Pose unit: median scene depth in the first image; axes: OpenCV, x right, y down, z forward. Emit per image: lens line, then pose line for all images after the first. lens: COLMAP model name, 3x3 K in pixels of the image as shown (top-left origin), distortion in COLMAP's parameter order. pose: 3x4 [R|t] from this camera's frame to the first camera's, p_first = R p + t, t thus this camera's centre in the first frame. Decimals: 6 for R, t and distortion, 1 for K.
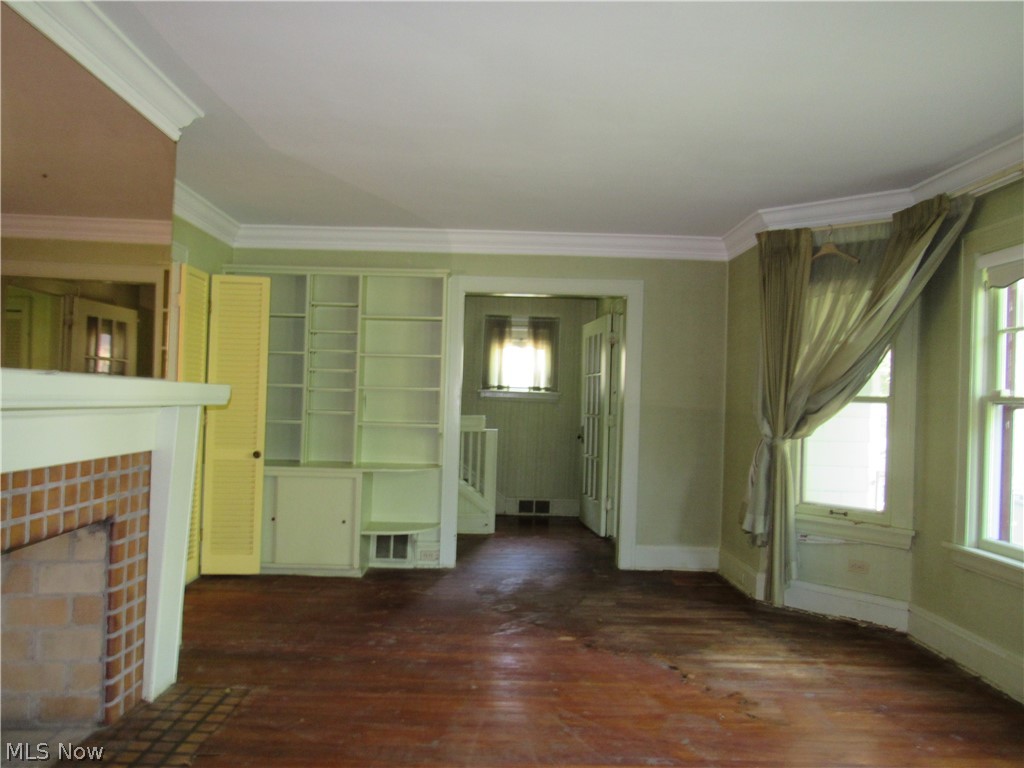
lens RADIAL K [[732.6, 0, 503.5], [0, 732.6, 388.1], [0, 0, 1]] dist [-0.026714, 0.000400]
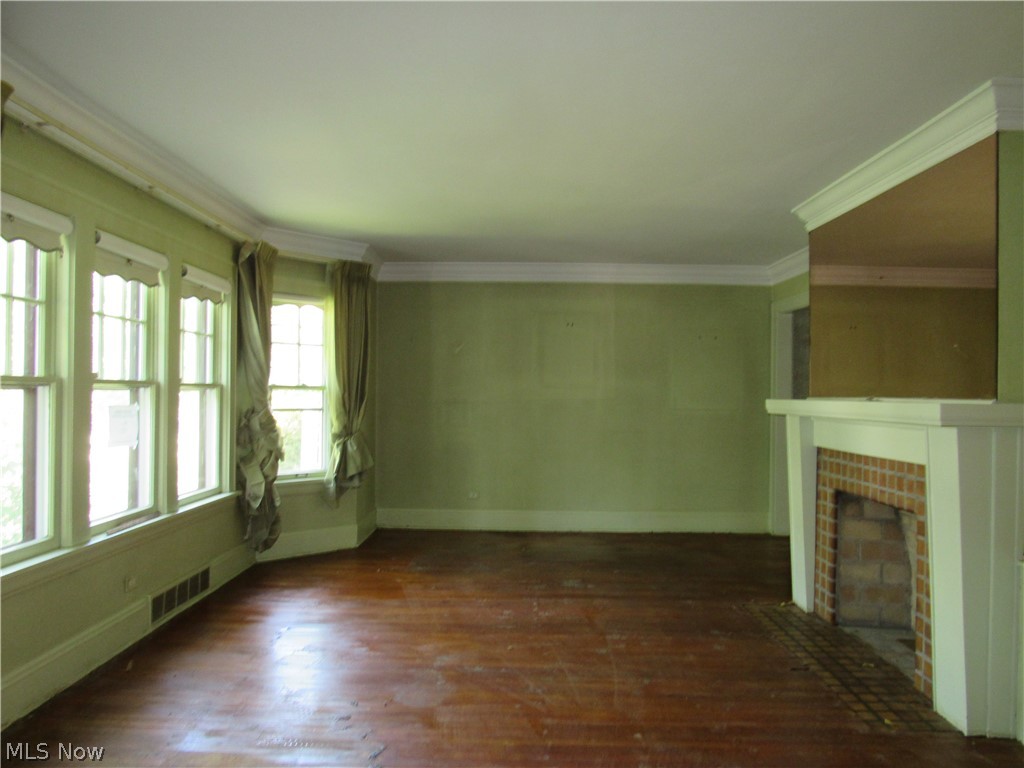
lens RADIAL K [[732.6, 0, 503.5], [0, 732.6, 388.1], [0, 0, 1]] dist [-0.026714, 0.000400]
pose [[-0.998291, -0.051542, 0.027525, 0.135055], [-0.051899, 0.998575, -0.012415, 0.013799], [-0.026846, -0.013822, -0.999544, 2.146280]]
